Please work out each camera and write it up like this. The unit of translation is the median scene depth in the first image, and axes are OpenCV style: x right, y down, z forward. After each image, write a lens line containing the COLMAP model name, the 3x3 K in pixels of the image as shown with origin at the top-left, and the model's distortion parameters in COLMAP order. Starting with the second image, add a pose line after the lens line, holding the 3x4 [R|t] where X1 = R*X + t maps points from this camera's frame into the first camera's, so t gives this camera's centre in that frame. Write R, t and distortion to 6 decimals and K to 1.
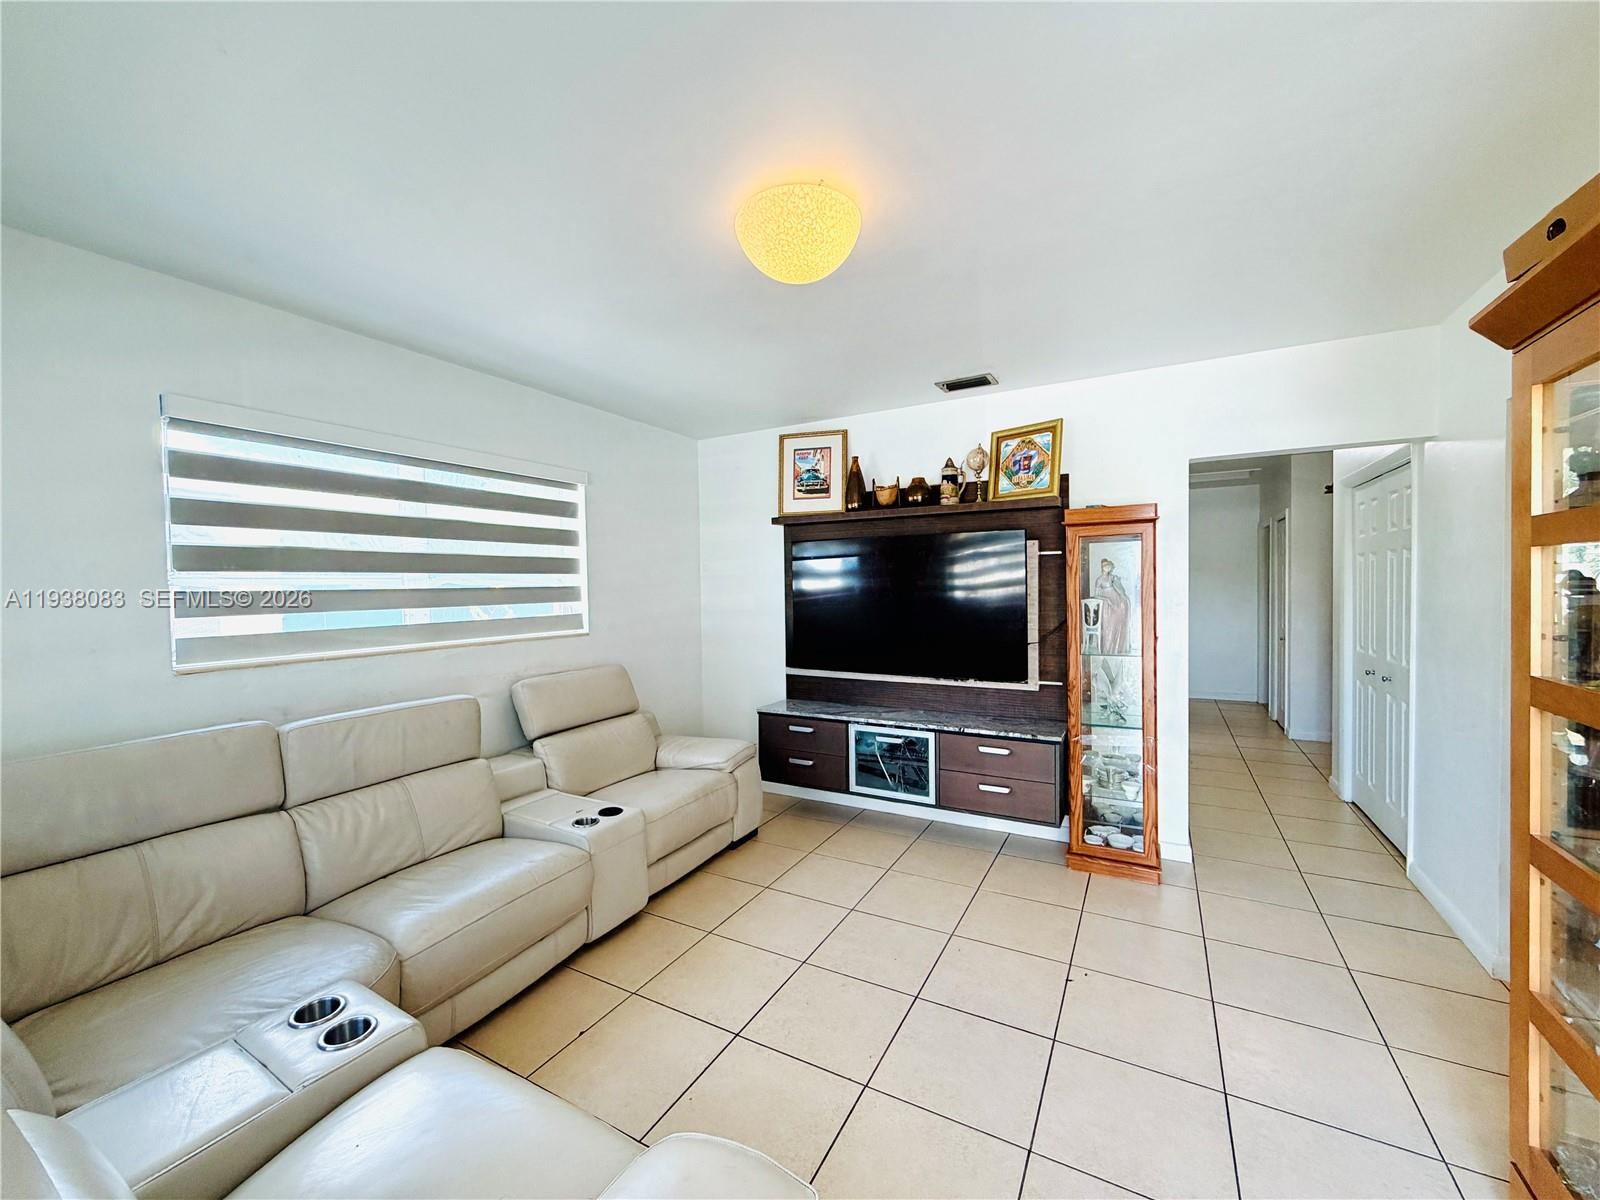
lens RADIAL K [[628.1, 0, 800.0], [0, 628.1, 600.0], [0, 0, 1]] dist [-0.013183, 0.000120]
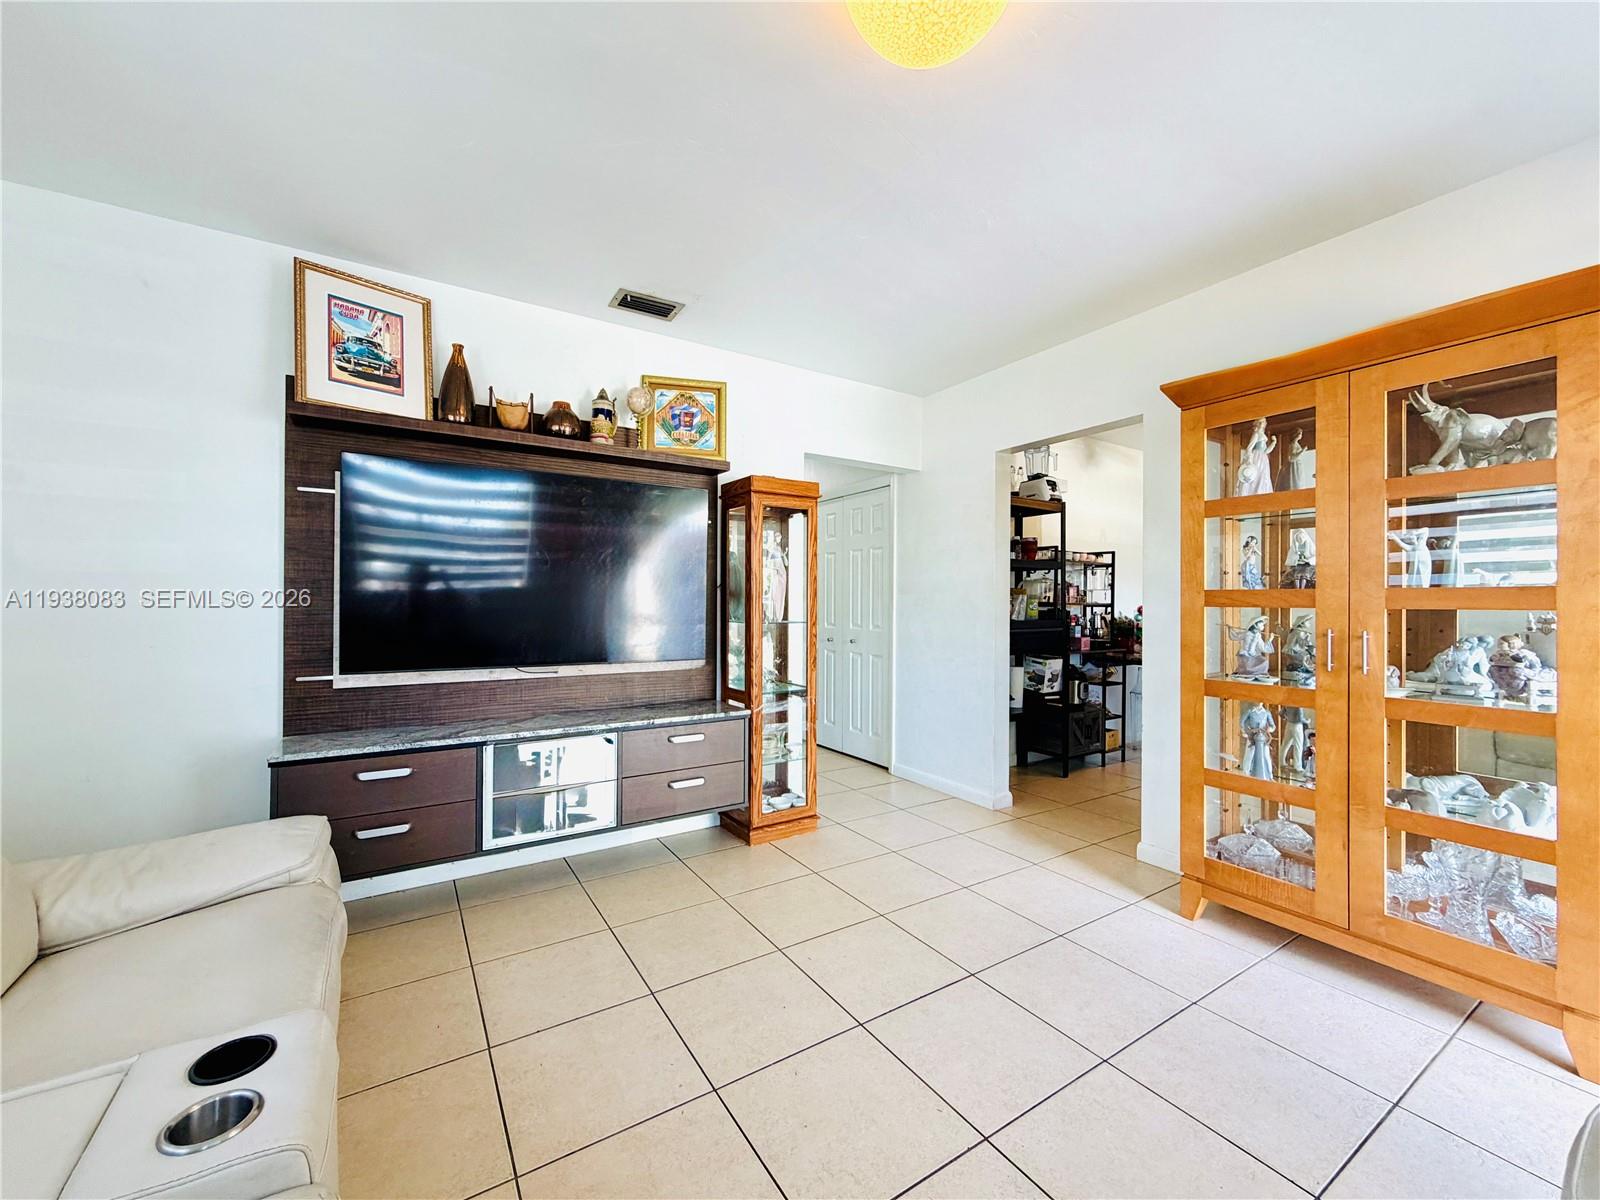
lens RADIAL K [[628.1, 0, 800.0], [0, 628.1, 600.0], [0, 0, 1]] dist [-0.013183, 0.000120]
pose [[0.474380, 0.020532, 0.880081, -0.345171], [0.008701, 0.999570, -0.028009, 0.068464], [-0.880277, 0.020945, 0.473997, 0.409959]]
